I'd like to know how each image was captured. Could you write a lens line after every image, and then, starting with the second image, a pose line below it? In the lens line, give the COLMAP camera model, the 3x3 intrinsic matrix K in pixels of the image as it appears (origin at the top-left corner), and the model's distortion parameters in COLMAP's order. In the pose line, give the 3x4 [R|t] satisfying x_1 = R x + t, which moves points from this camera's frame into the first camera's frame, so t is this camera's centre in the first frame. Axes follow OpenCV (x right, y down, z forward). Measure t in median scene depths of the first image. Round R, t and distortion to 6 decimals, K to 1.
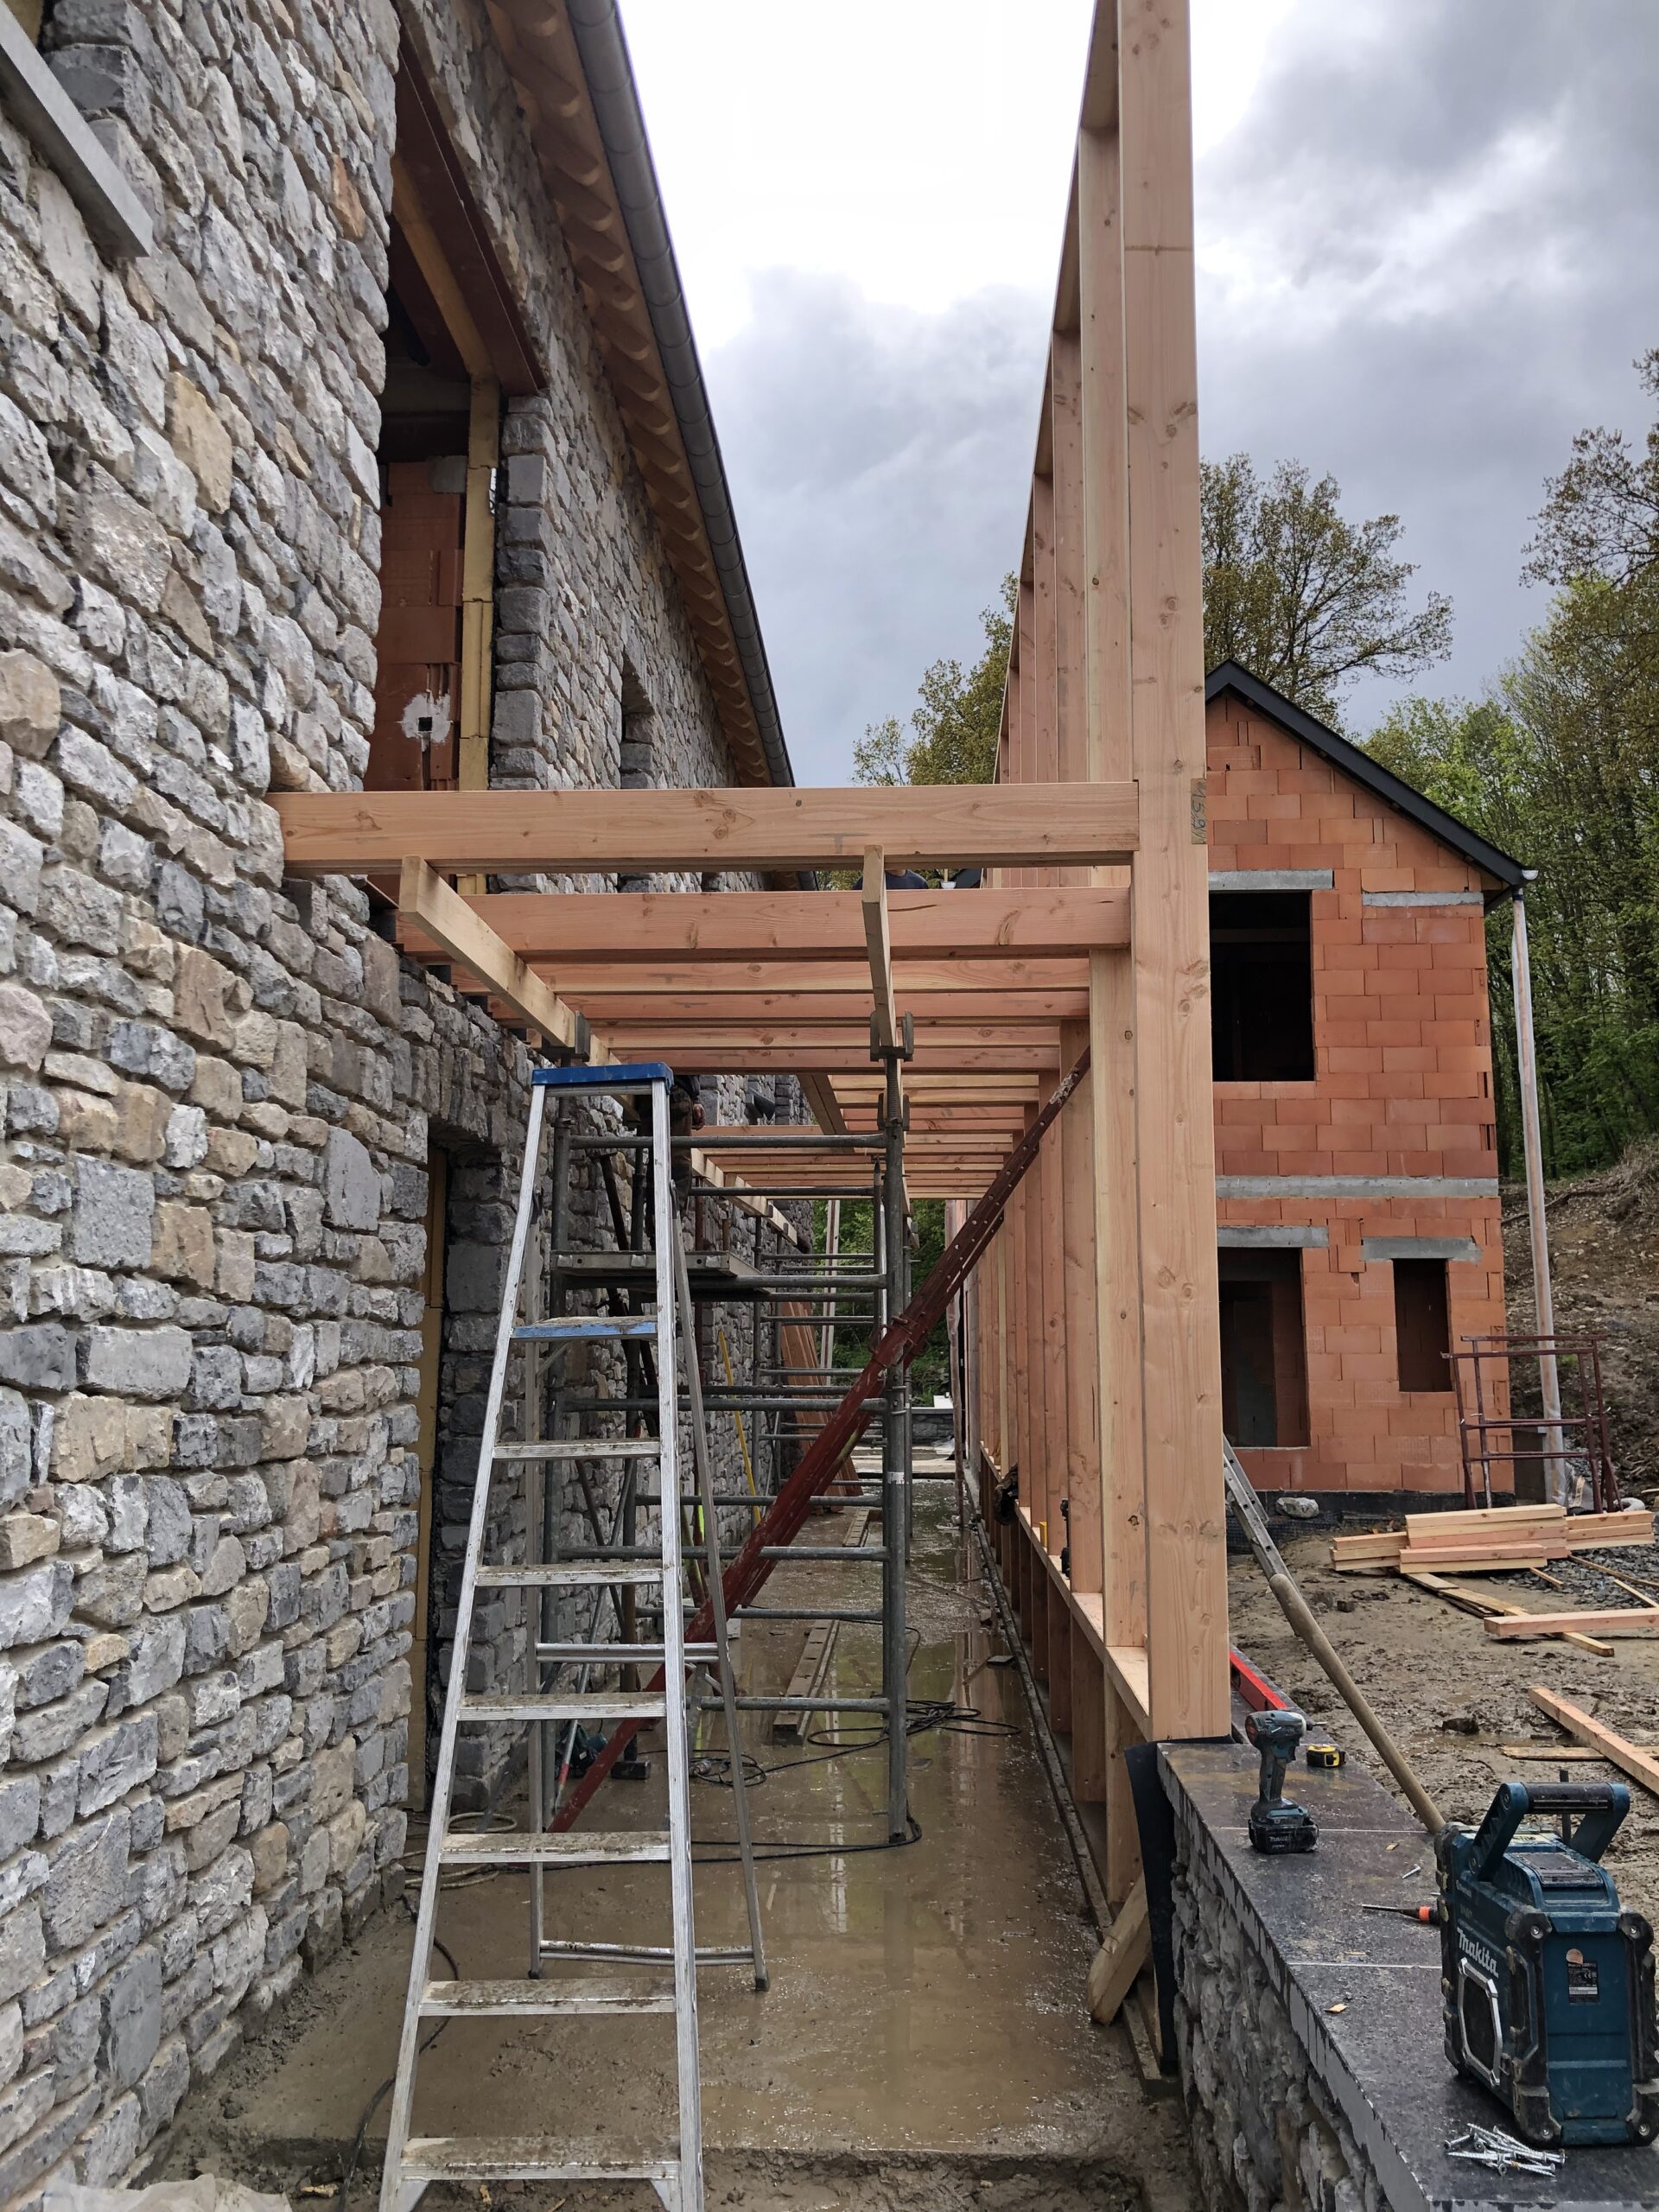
lens RADIAL K [[1804.0, 0, 817.7], [0, 1804.0, 1102.1], [0, 0, 1]] dist [0.032799, -0.079229]
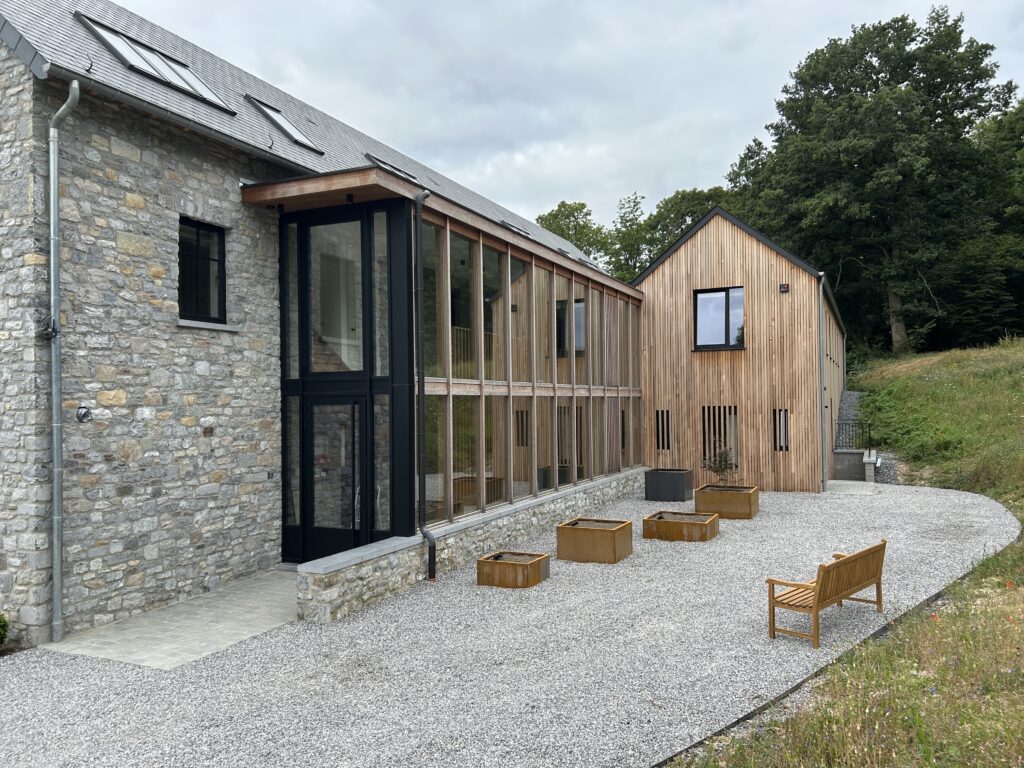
lens RADIAL K [[770.4, 0, 514.7], [0, 770.4, 399.9], [0, 0, 1]] dist [0.002130, -0.001376]
pose [[0.931177, -0.016516, -0.364192, 0.385445], [0.063650, 0.990996, 0.117799, -0.104490], [0.358967, -0.132872, 0.923844, -0.327563]]
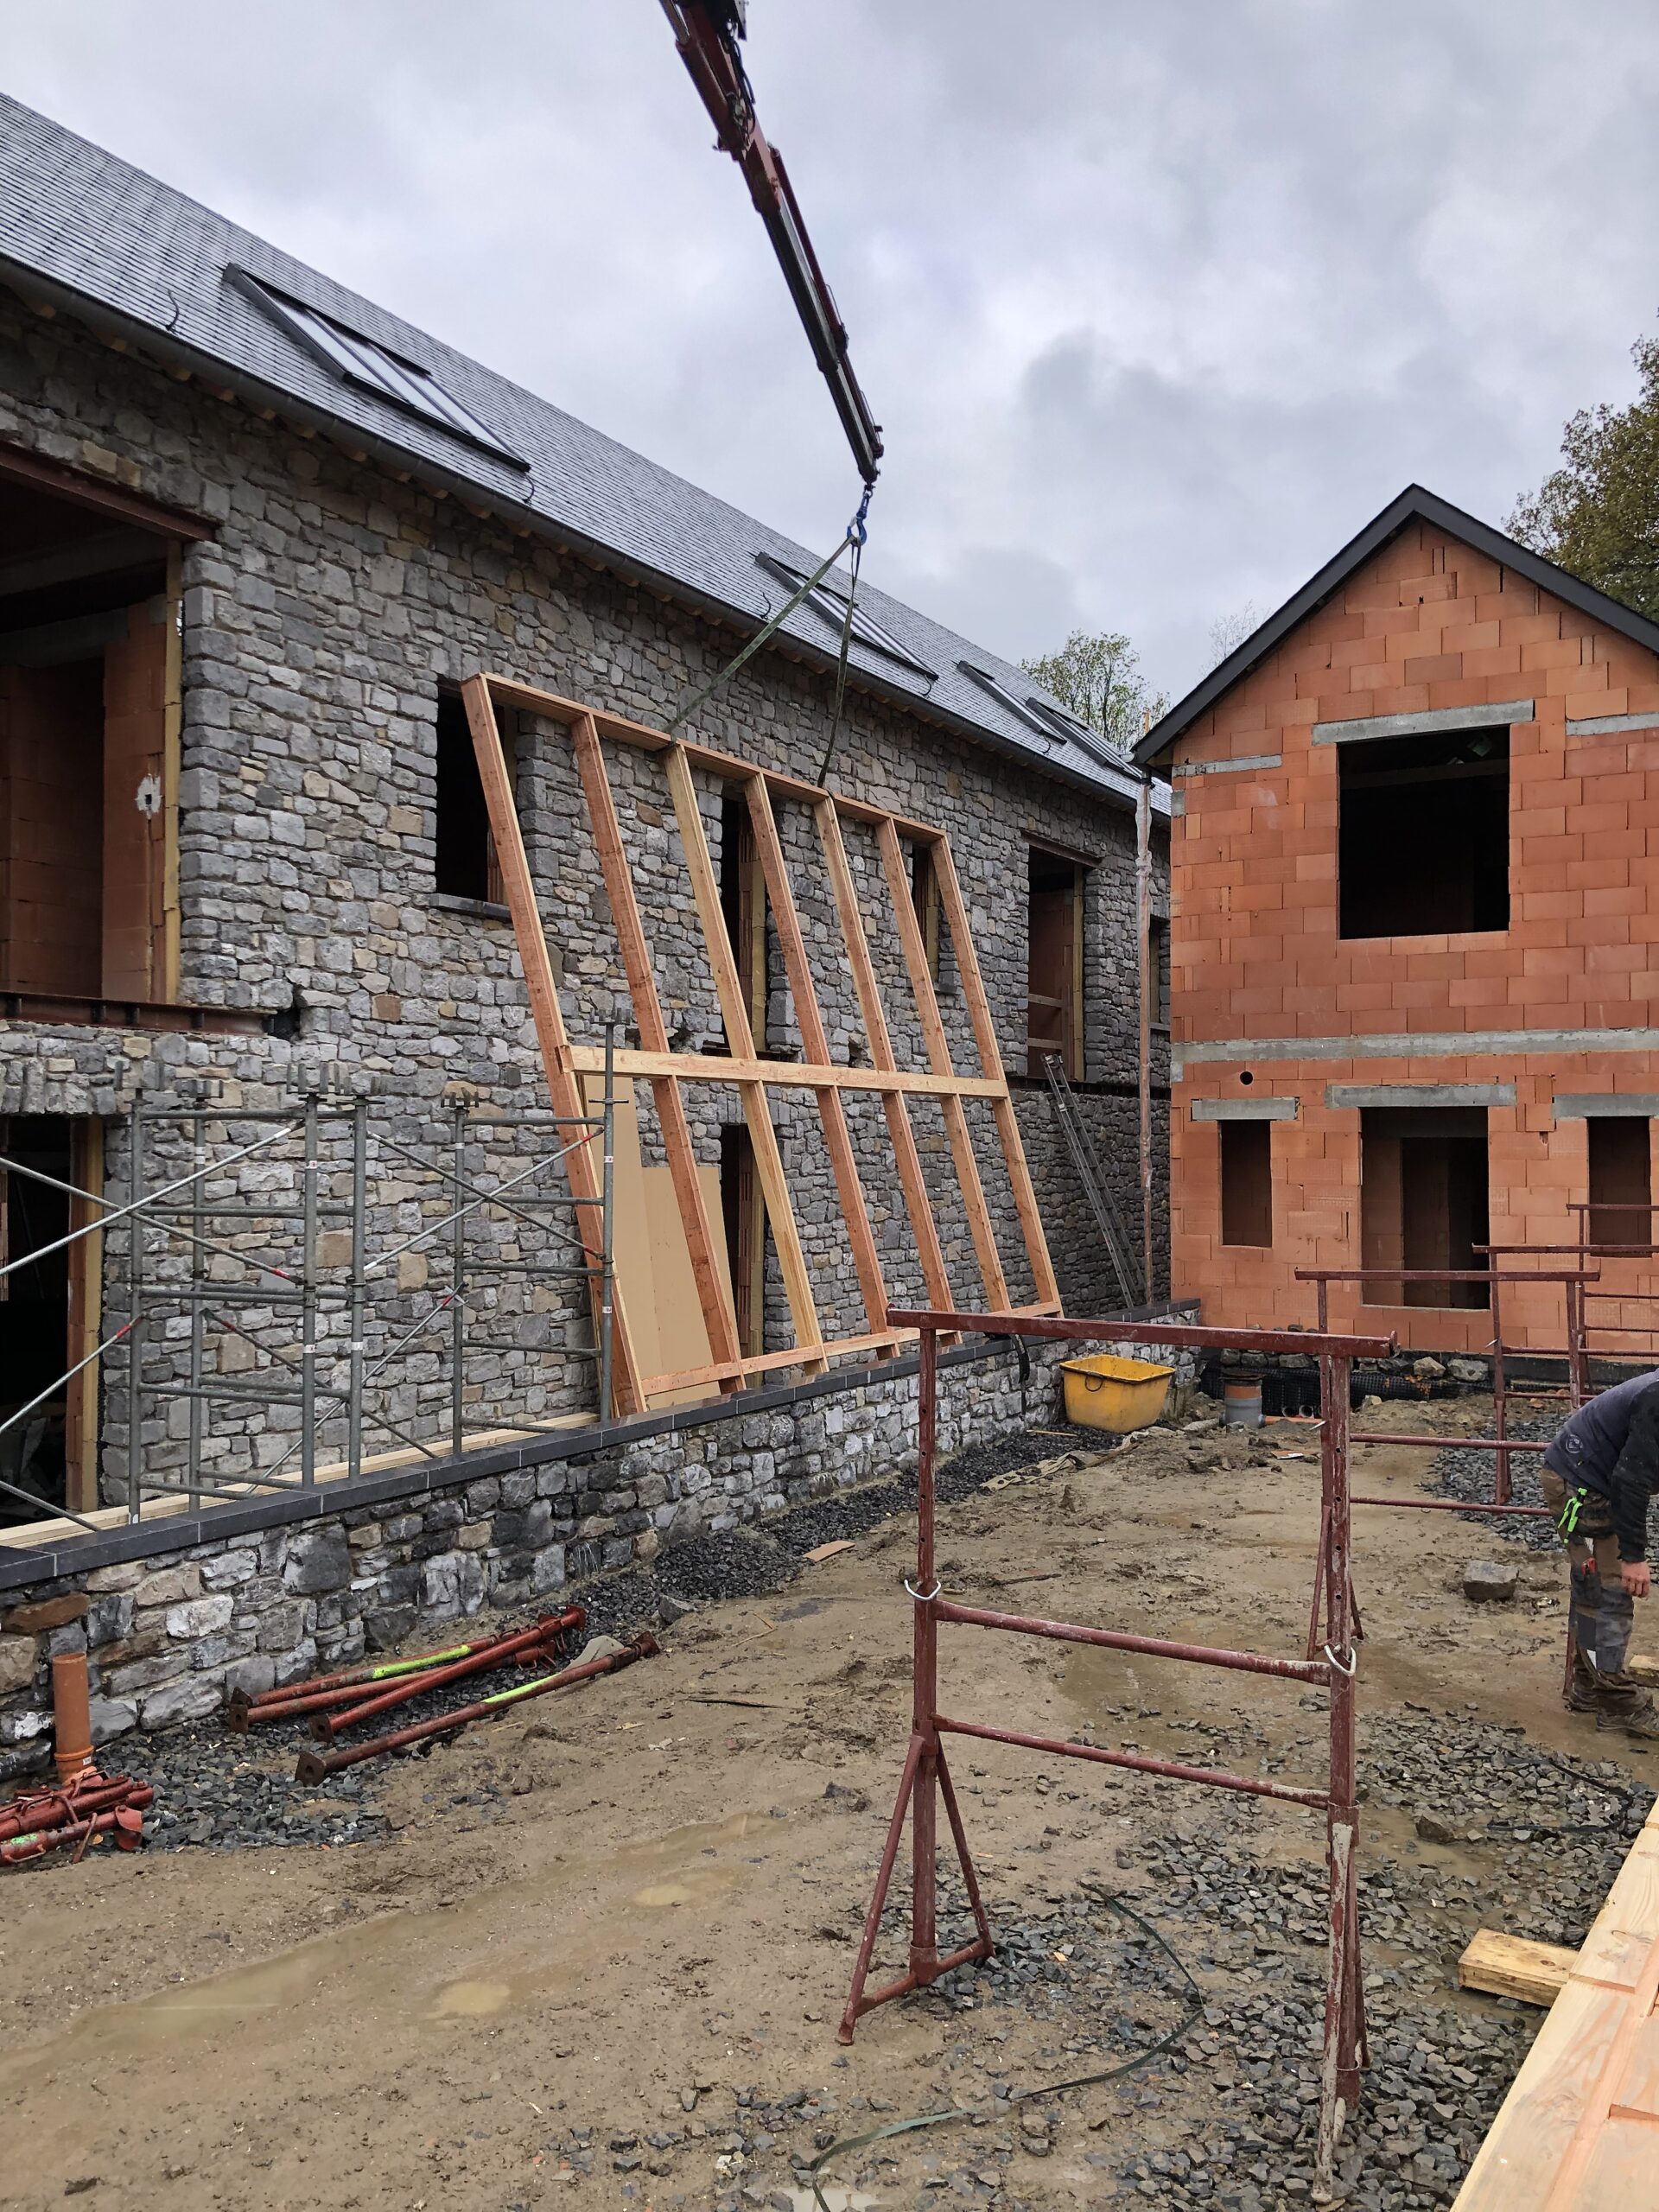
lens RADIAL K [[1804.0, 0, 817.7], [0, 1804.0, 1102.1], [0, 0, 1]] dist [0.032799, -0.079229]
pose [[0.892787, -0.013537, -0.450276, 0.380606], [0.062365, 0.993638, 0.093782, -0.033946], [0.446141, -0.111809, 0.887951, -0.012275]]
